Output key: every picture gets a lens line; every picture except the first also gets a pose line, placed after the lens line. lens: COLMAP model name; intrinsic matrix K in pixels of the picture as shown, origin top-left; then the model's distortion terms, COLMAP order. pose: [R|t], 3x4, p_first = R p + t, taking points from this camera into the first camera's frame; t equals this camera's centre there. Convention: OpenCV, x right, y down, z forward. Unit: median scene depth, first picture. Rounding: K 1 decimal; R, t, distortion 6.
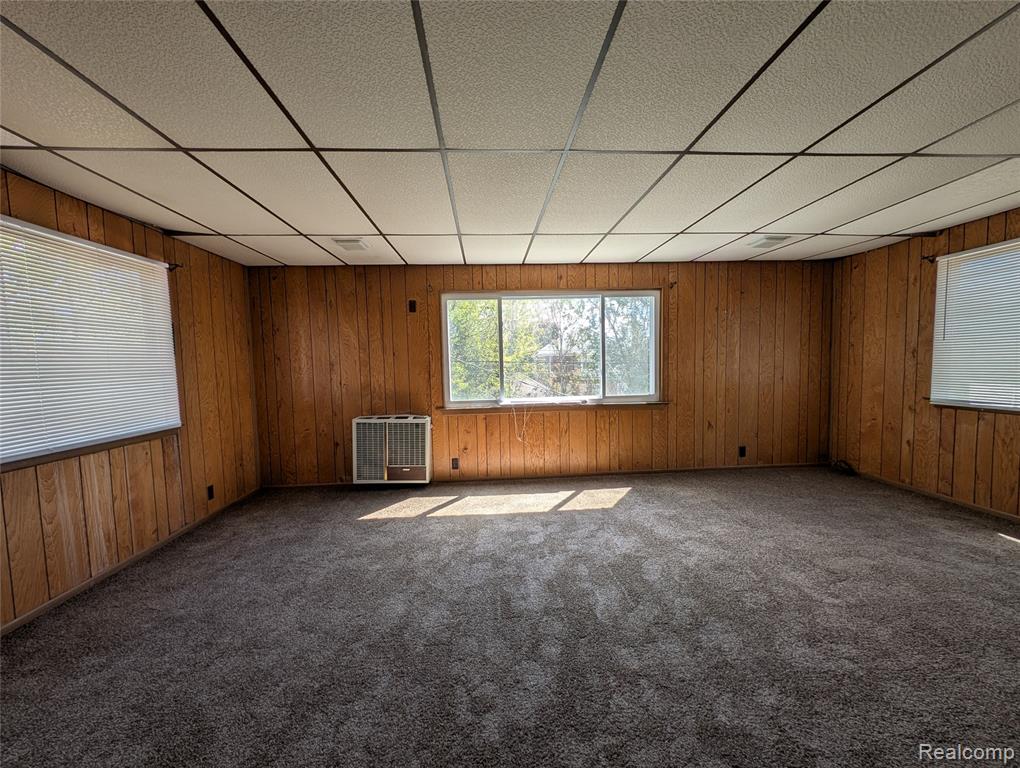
lens RADIAL K [[384.2, 0, 509.4], [0, 384.2, 384.5], [0, 0, 1]] dist [0.005241, -0.002211]
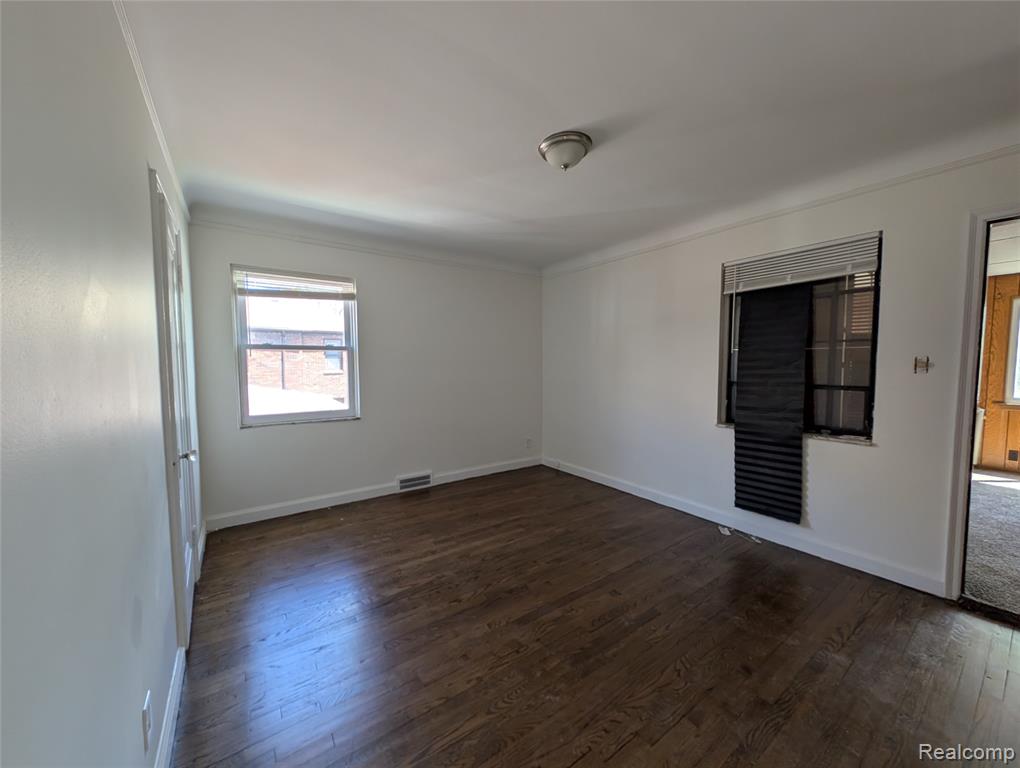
lens RADIAL K [[384.2, 0, 506.9], [0, 384.2, 386.8], [0, 0, 1]] dist [0.005241, -0.002211]
pose [[0.520916, 0.071379, -0.850618, 0.025915], [-0.062527, 0.997011, 0.045373, 0.054069], [0.851315, 0.029551, 0.523823, -0.816759]]
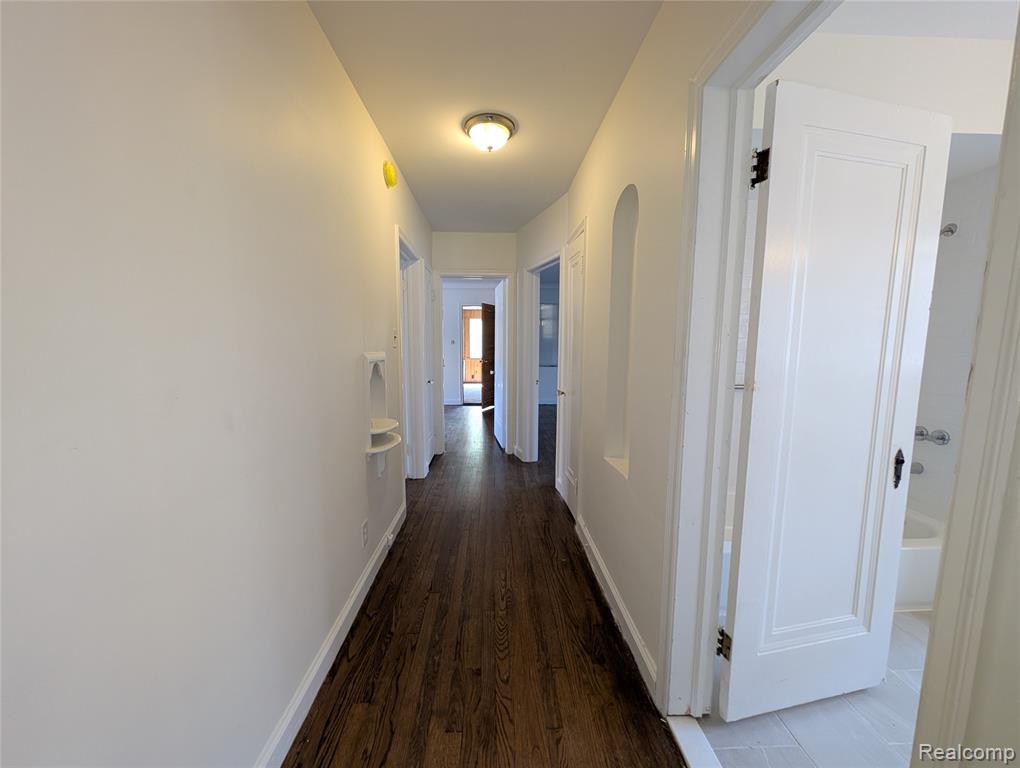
lens RADIAL K [[384.2, 0, 511.9], [0, 384.2, 388.7], [0, 0, 1]] dist [0.005241, -0.002211]
pose [[0.999623, 0.026173, -0.008241, 0.208573], [-0.025764, 0.998596, 0.046289, 0.160378], [0.009441, -0.046059, 0.998894, -2.132704]]
